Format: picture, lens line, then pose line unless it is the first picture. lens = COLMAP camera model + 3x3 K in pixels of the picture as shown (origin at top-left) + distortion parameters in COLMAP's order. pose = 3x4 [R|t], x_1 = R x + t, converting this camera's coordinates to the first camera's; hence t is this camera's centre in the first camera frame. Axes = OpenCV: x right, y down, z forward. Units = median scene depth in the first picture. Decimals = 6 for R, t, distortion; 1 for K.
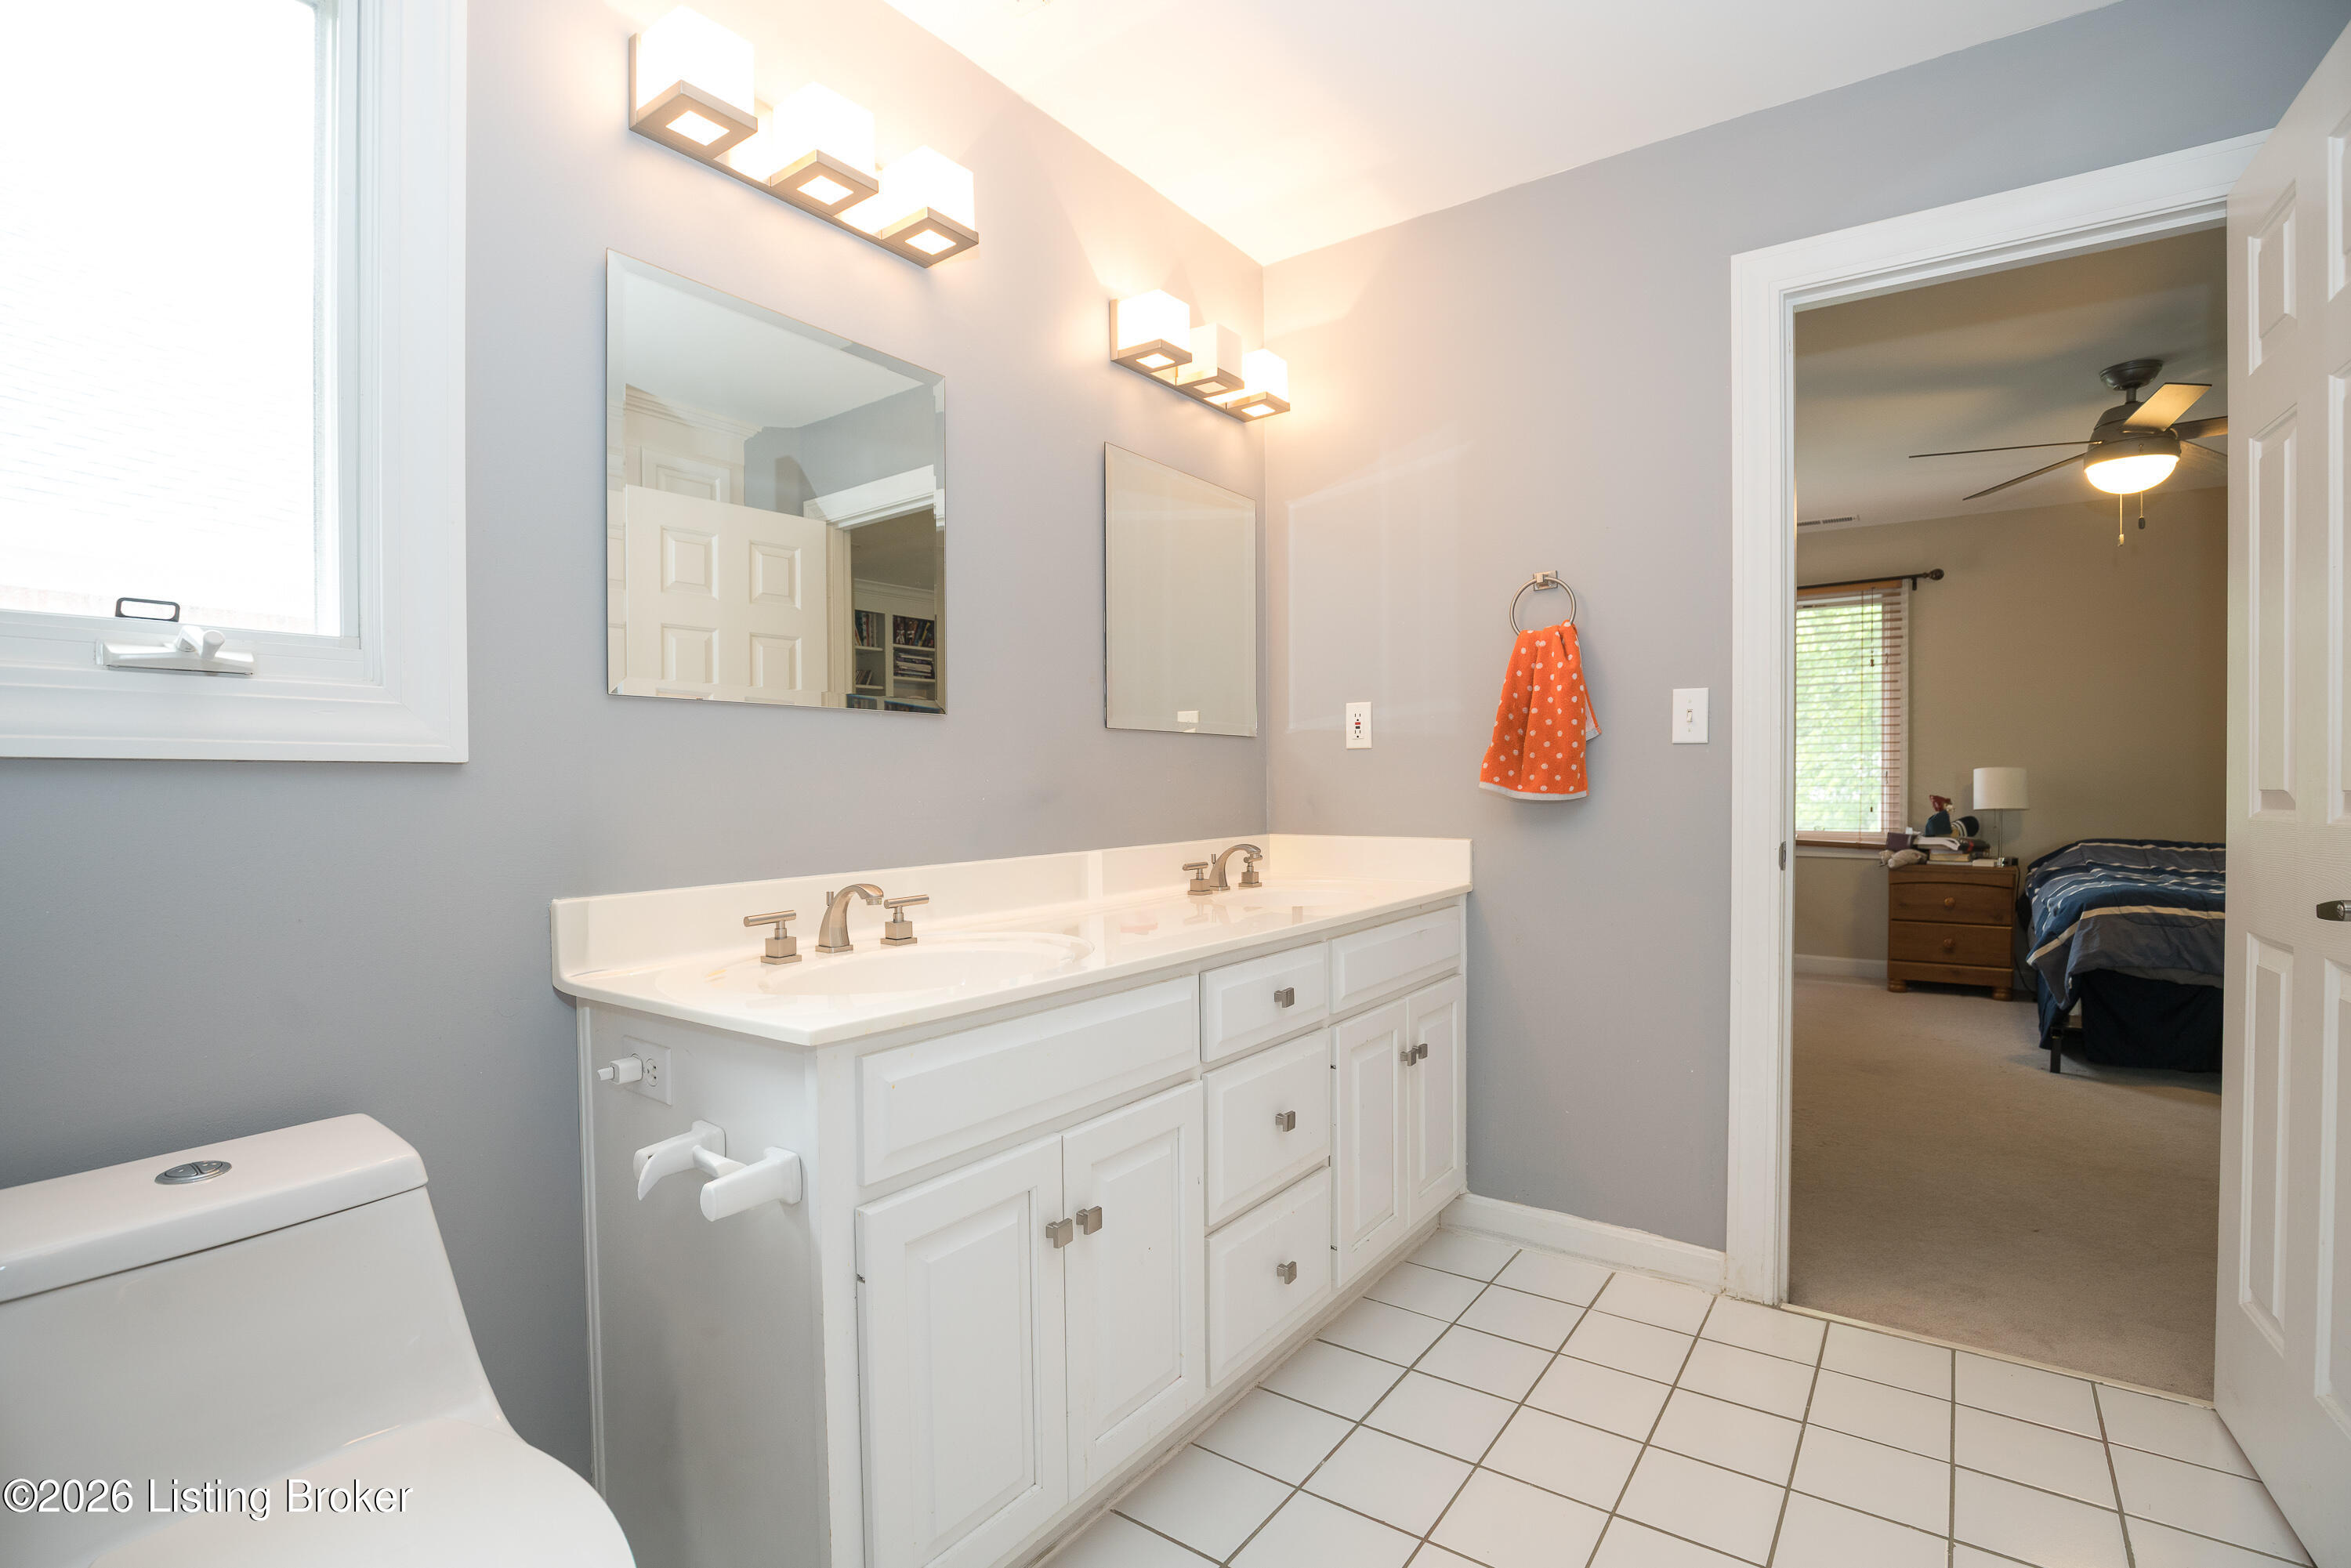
lens RADIAL K [[1095.6, 0, 1193.5], [0, 1095.6, 798.2], [0, 0, 1]] dist [-0.022665, 0.000101]
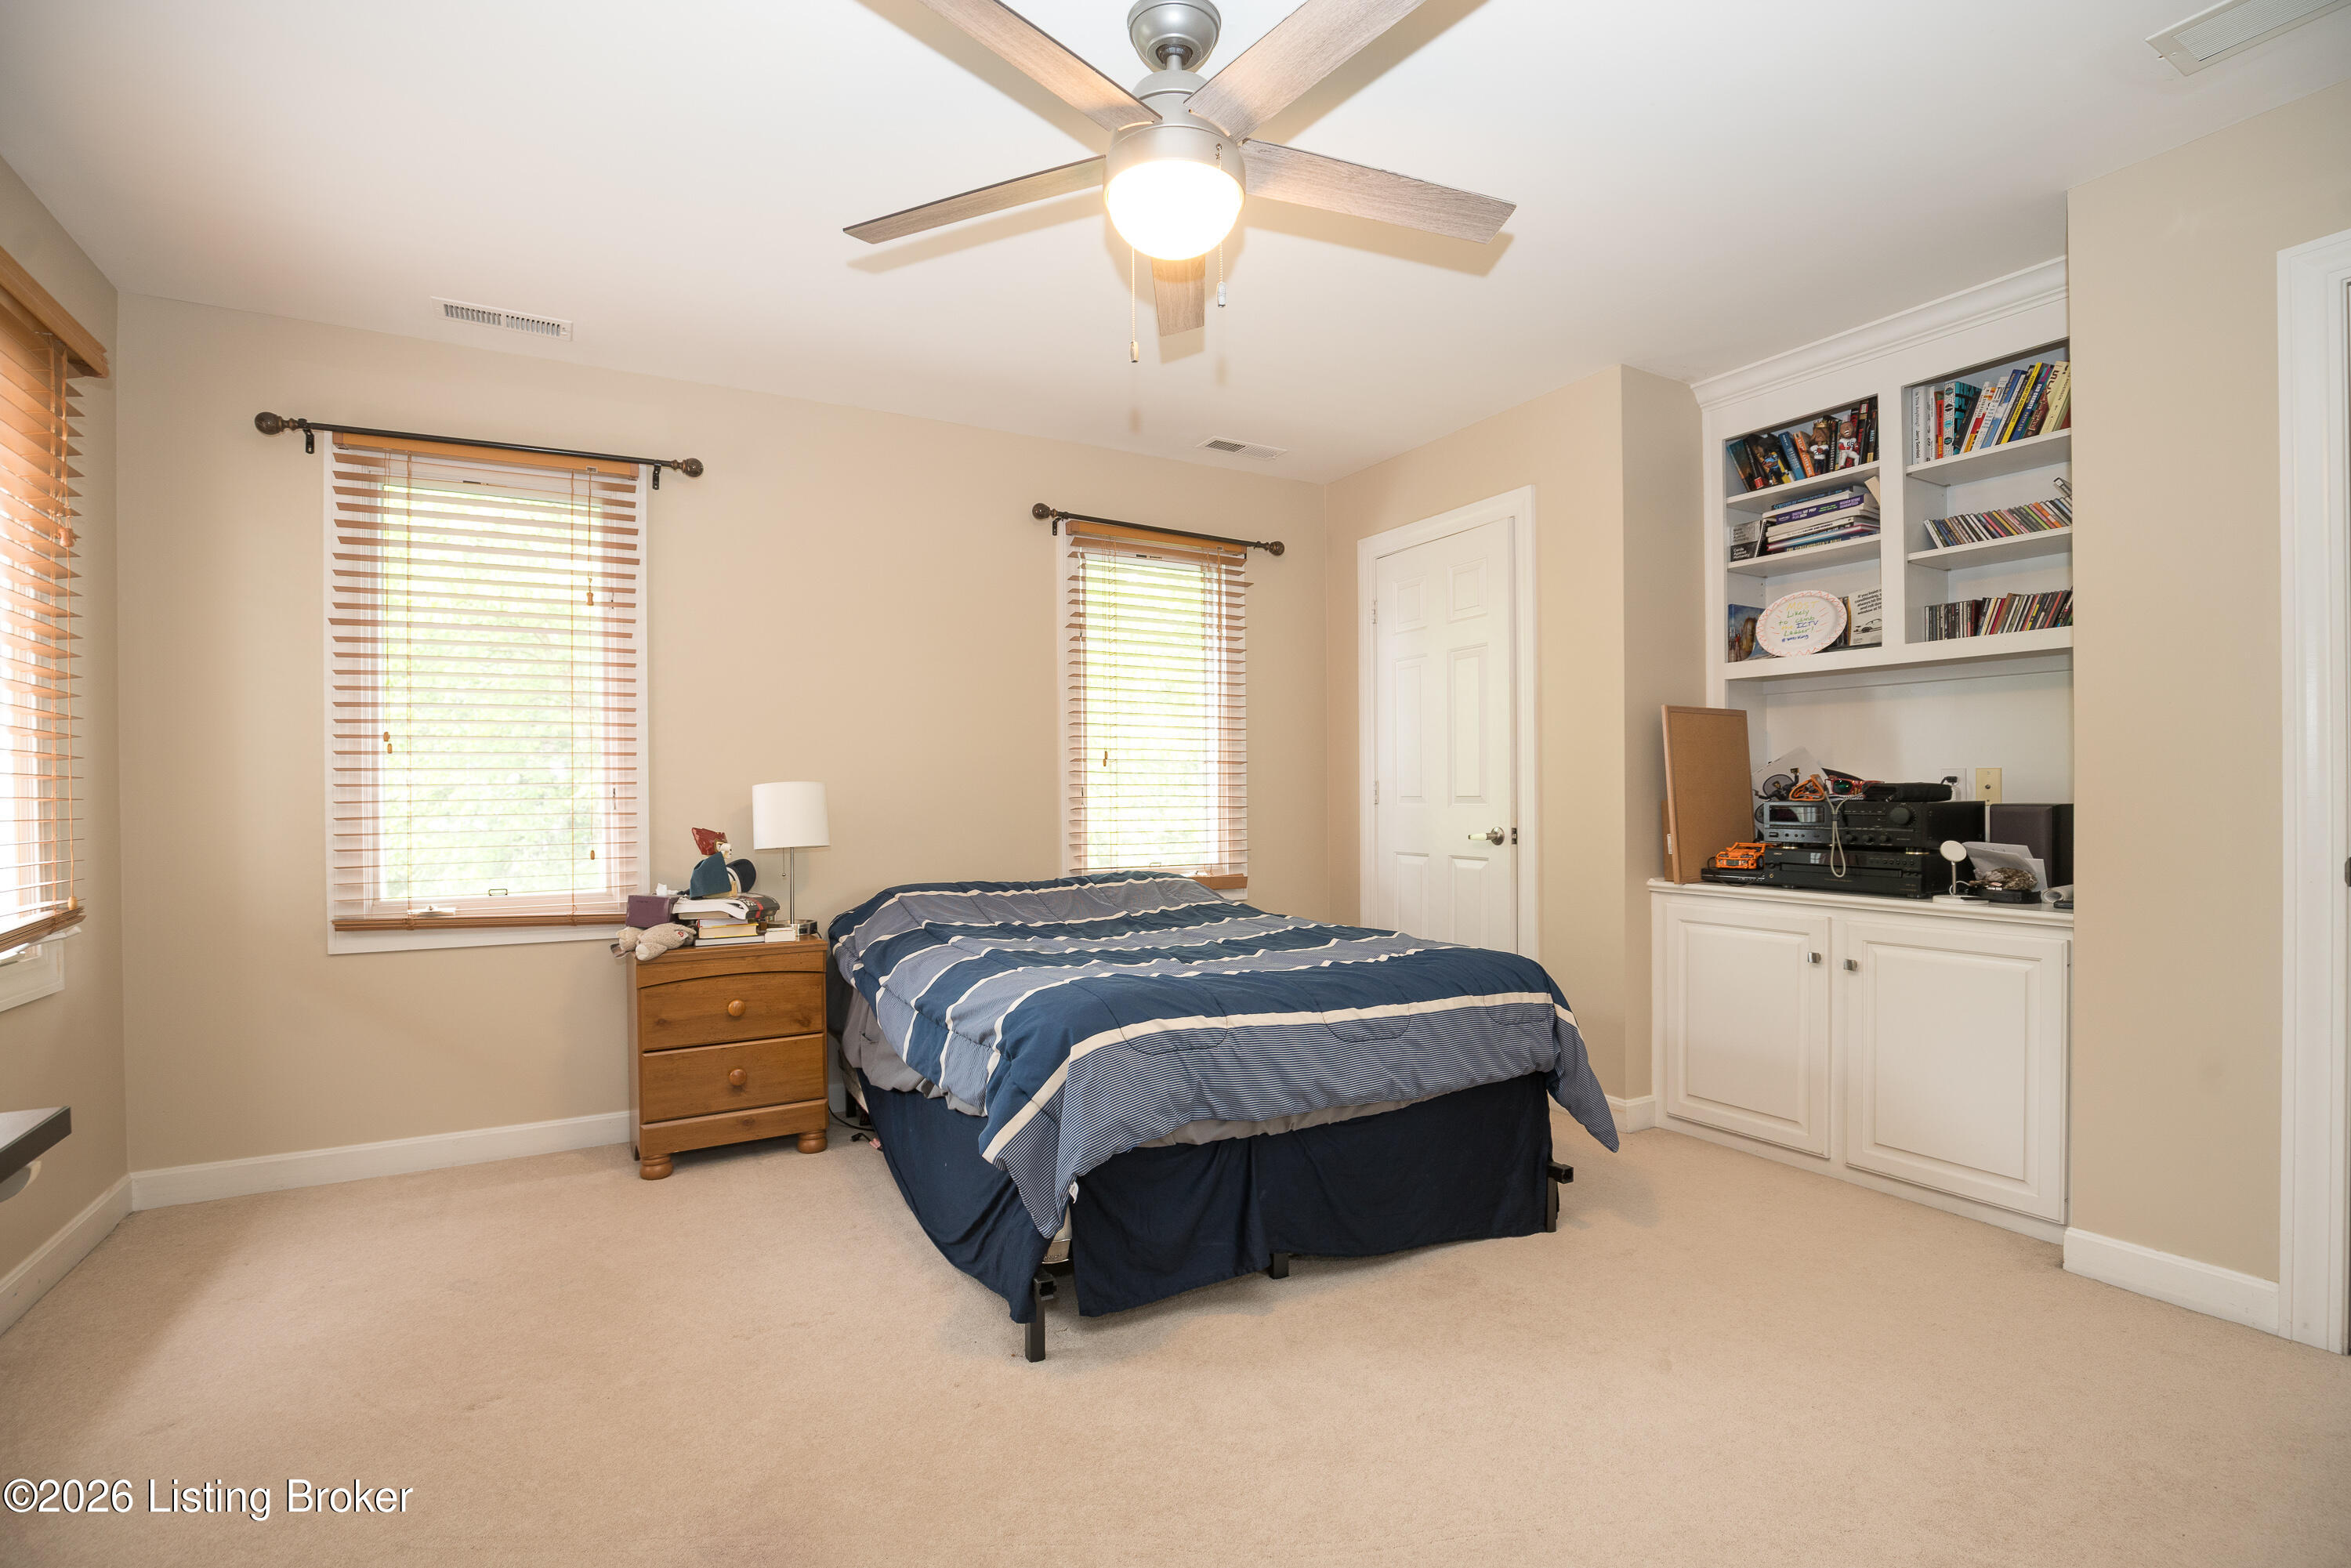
lens RADIAL K [[1095.6, 0, 1174.3], [0, 1095.6, 805.9], [0, 0, 1]] dist [-0.022665, 0.000101]
pose [[0.429235, -0.006481, 0.903170, 0.256593], [0.022785, 0.999734, -0.003655, -0.006913], [-0.902905, 0.022148, 0.429268, 0.513605]]
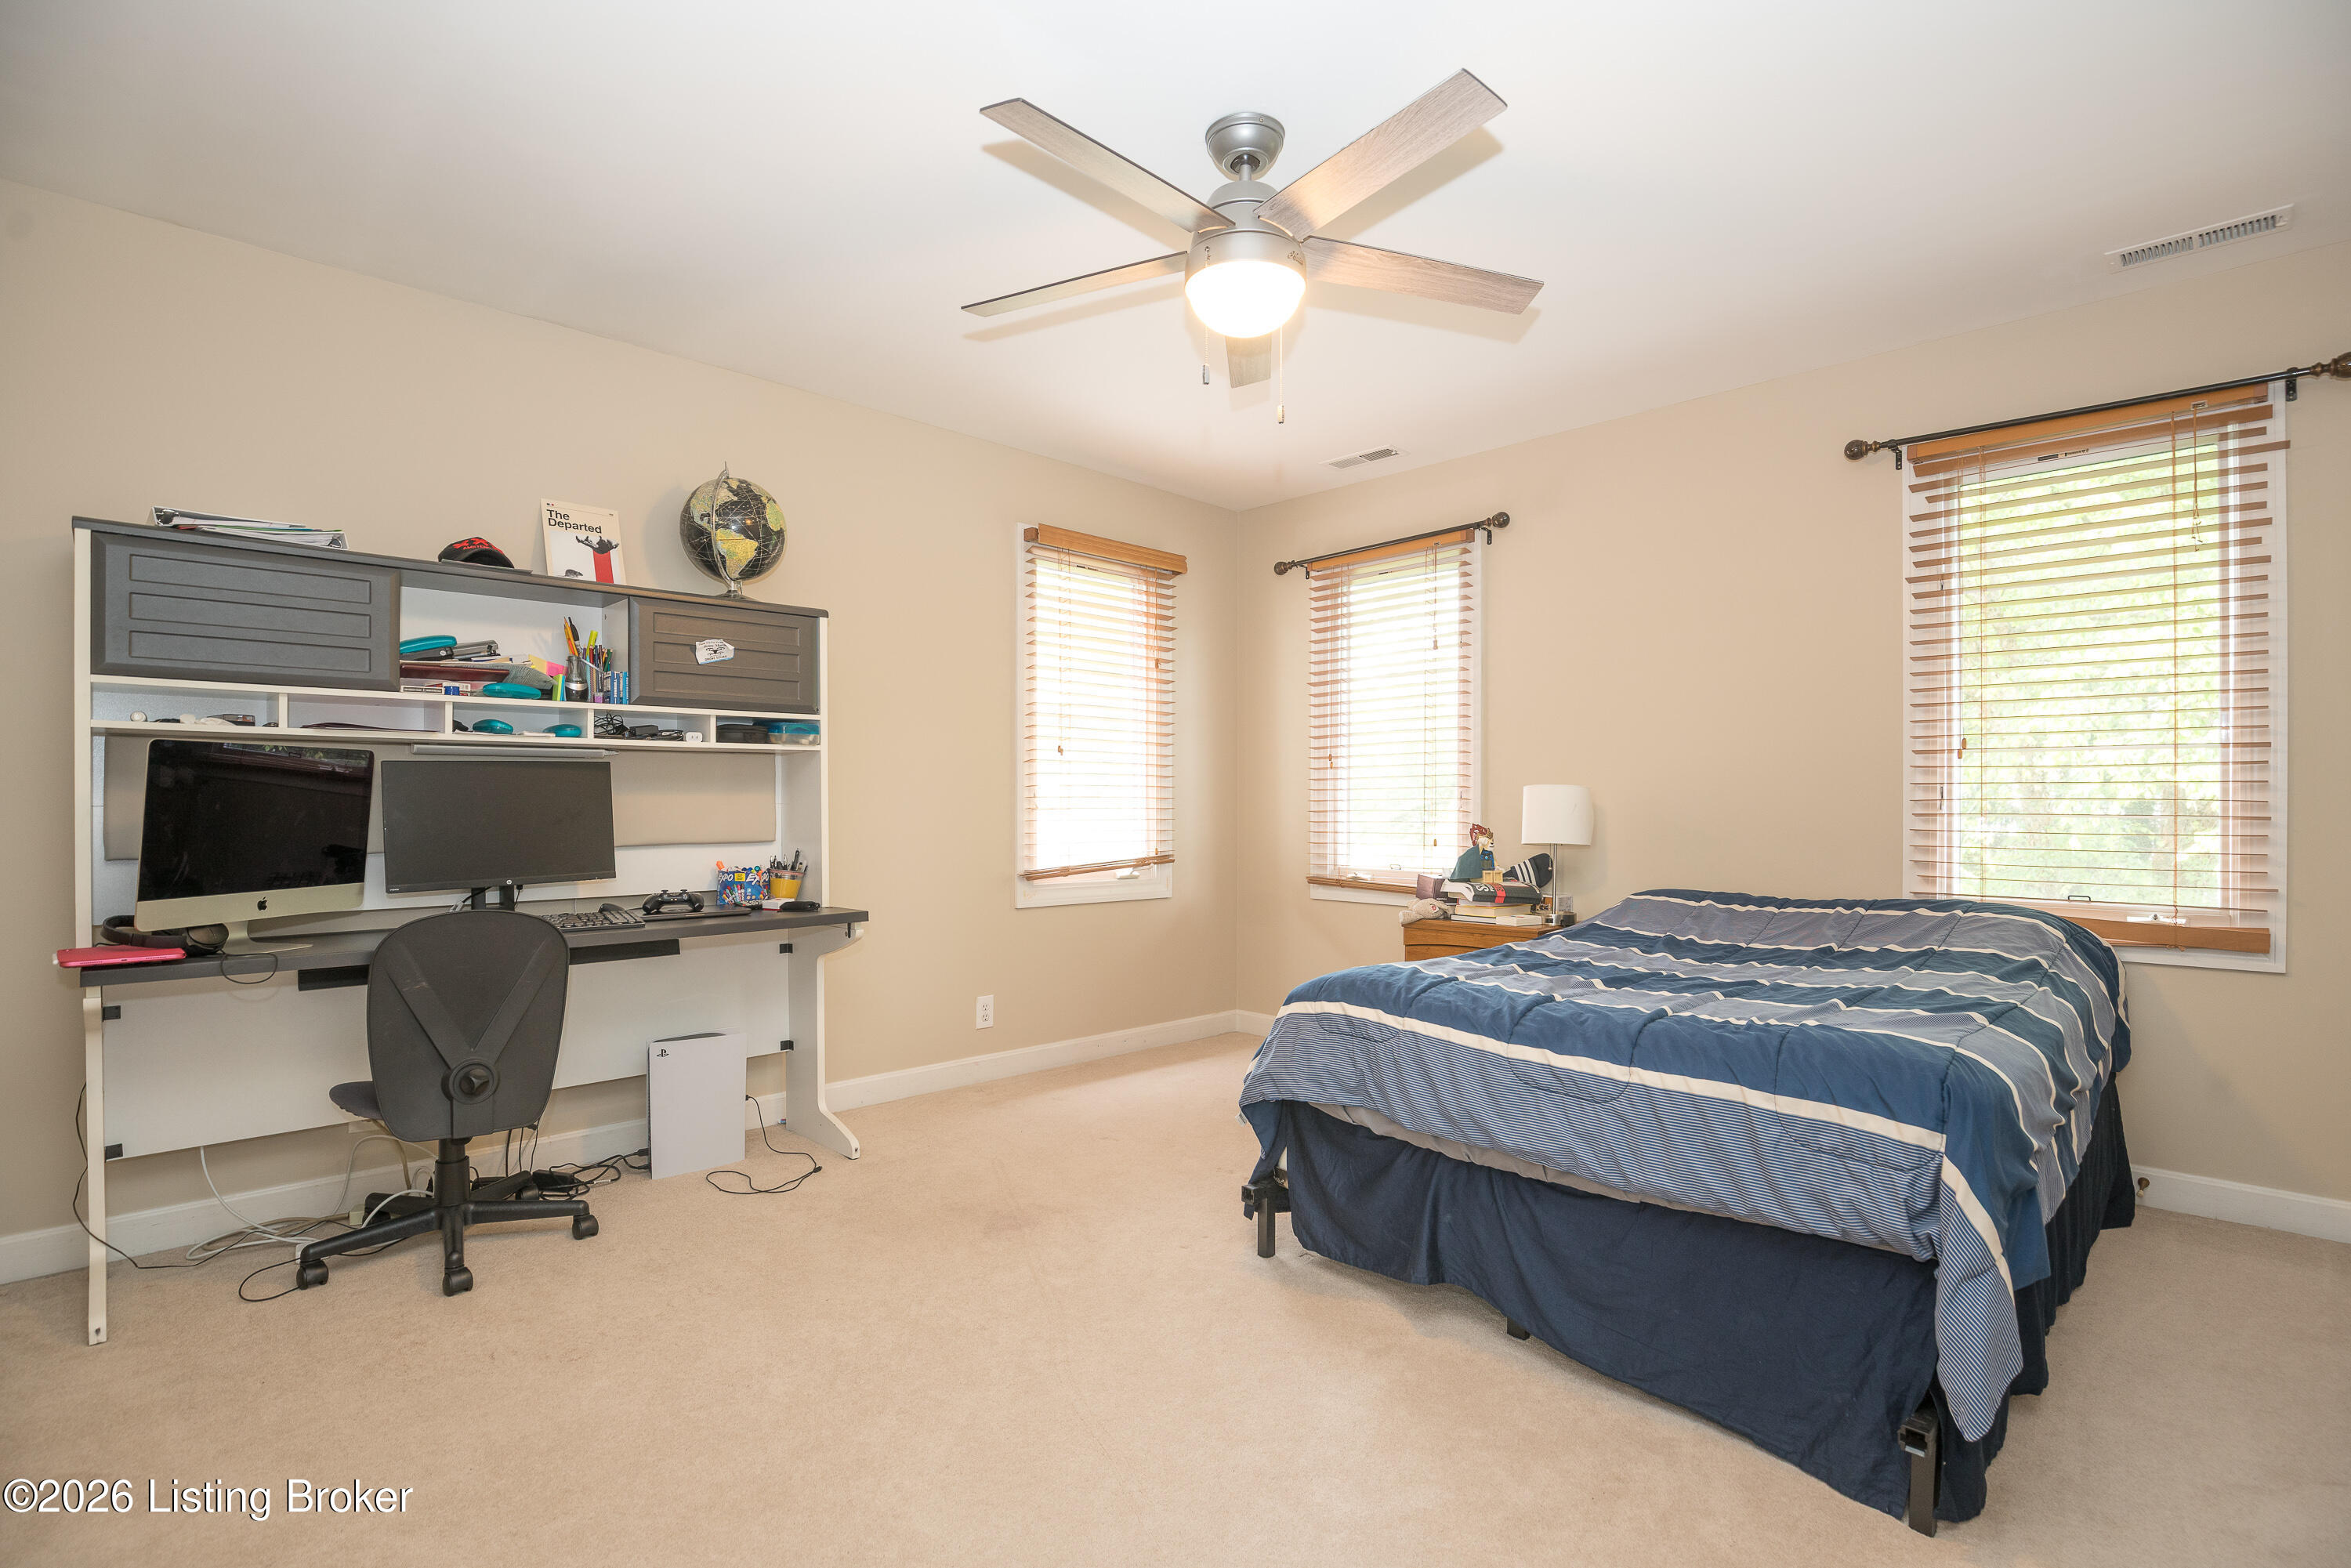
lens RADIAL K [[1095.6, 0, 1162.7], [0, 1095.6, 804.8], [0, 0, 1]] dist [-0.022665, 0.000101]
pose [[0.983083, 0.005856, -0.183067, 0.623185], [-0.009161, 0.999810, -0.017216, -0.000867], [0.182931, 0.018601, 0.982950, 0.251701]]
